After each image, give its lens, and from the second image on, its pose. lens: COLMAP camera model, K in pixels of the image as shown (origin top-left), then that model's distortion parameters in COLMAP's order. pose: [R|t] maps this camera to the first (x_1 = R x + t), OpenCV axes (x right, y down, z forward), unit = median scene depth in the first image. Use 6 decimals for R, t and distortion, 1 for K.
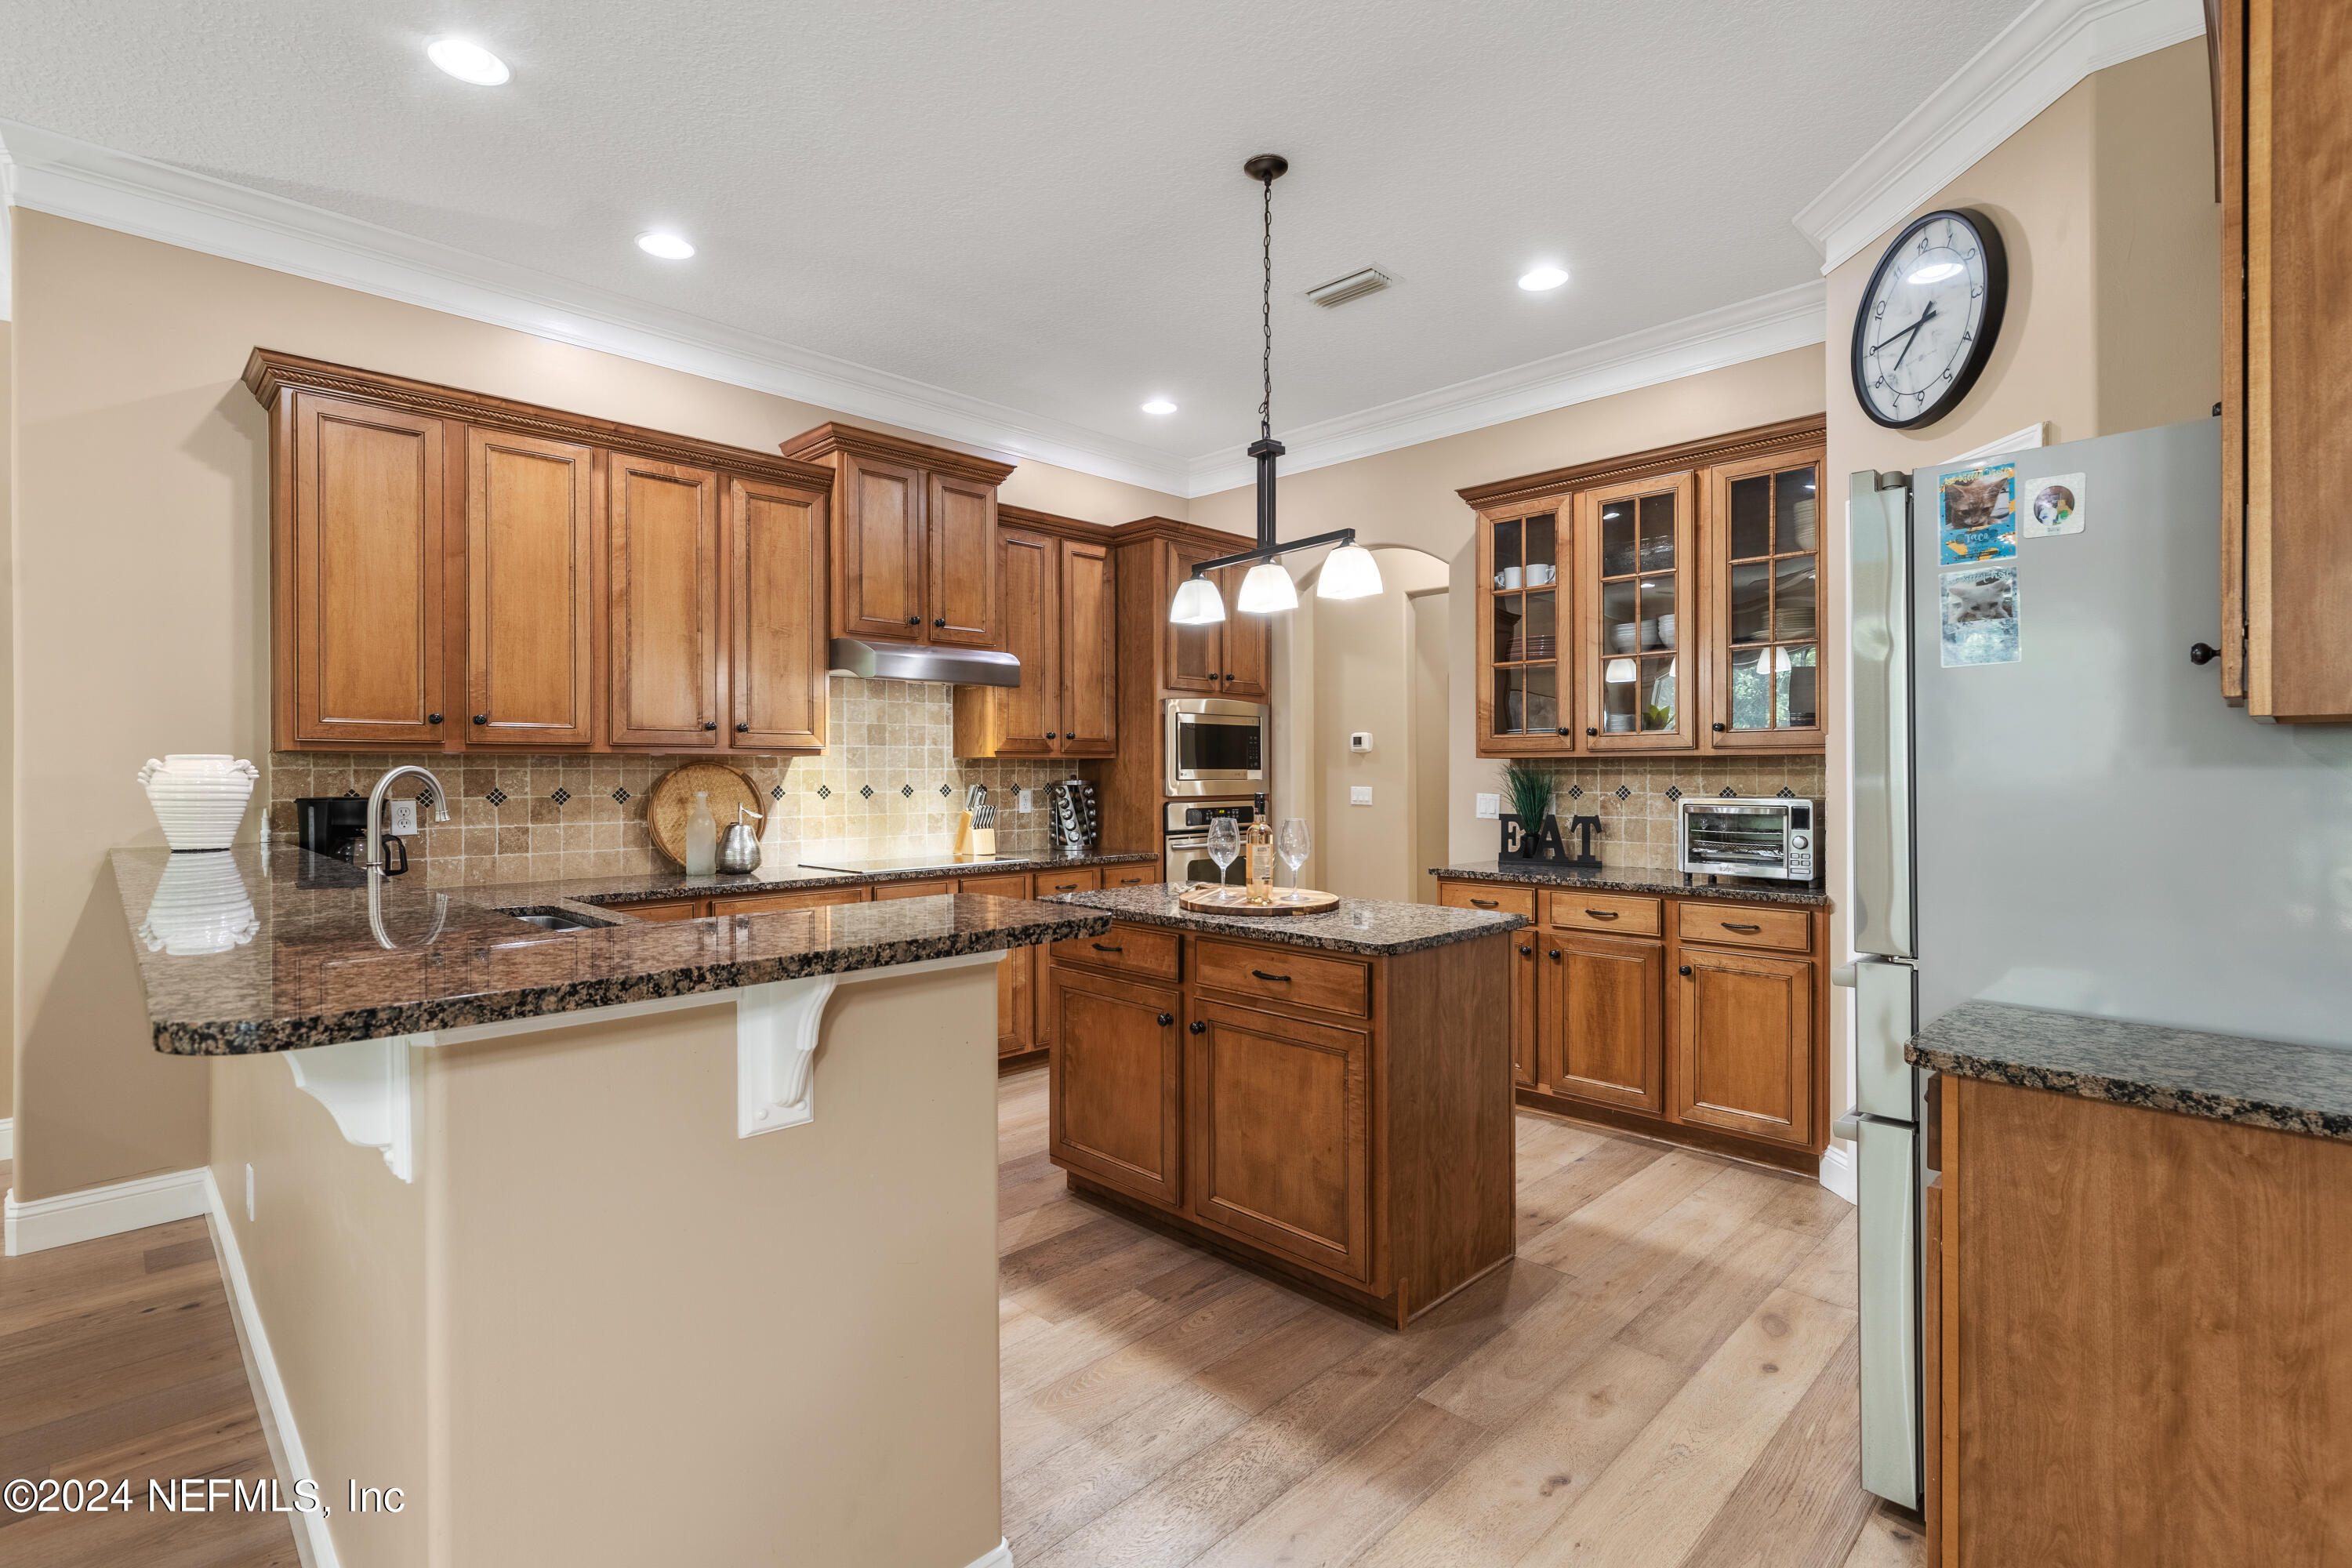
lens RADIAL K [[1060.6, 0, 1047.9], [0, 1060.6, 763.4], [0, 0, 1]] dist [0.007452, -0.003126]
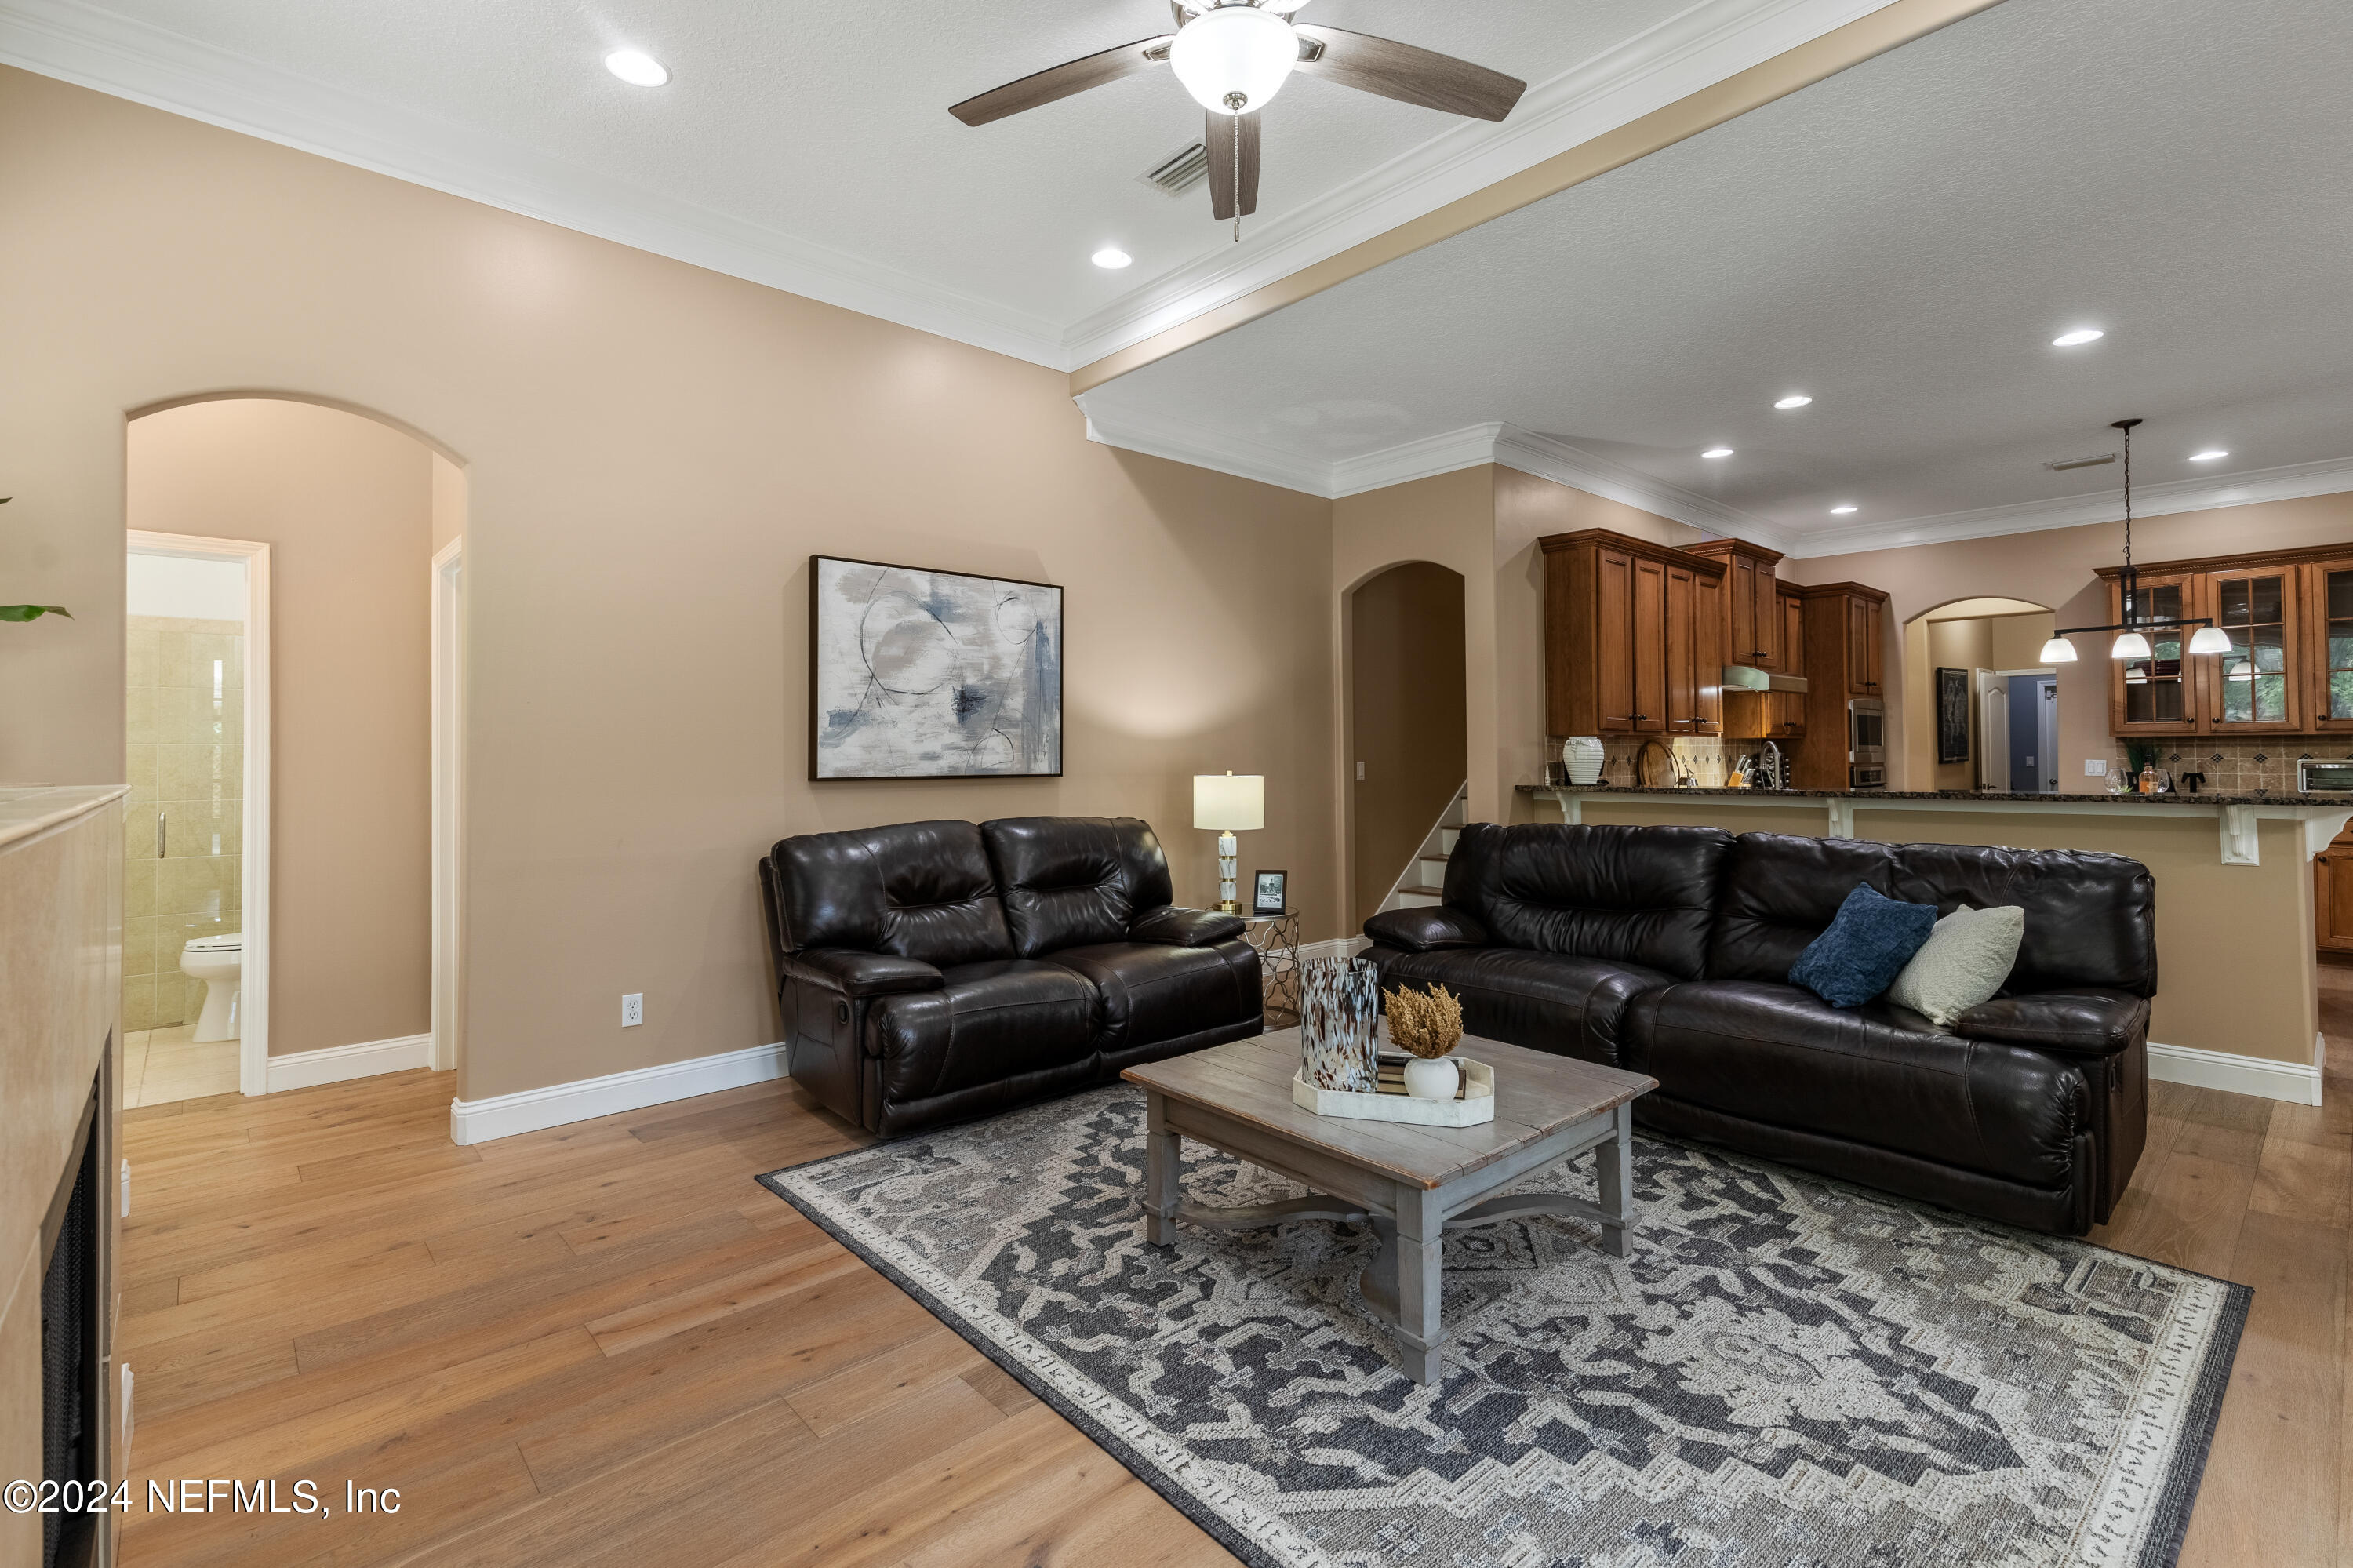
lens RADIAL K [[1061.1, 0, 1054.2], [0, 1061.1, 725.8], [0, 0, 1]] dist [0.007452, -0.003126]
pose [[0.998949, -0.004732, -0.045601, -1.275540], [0.003893, 0.999822, -0.018451, 0.002165], [0.045681, 0.018255, 0.998789, -0.764804]]
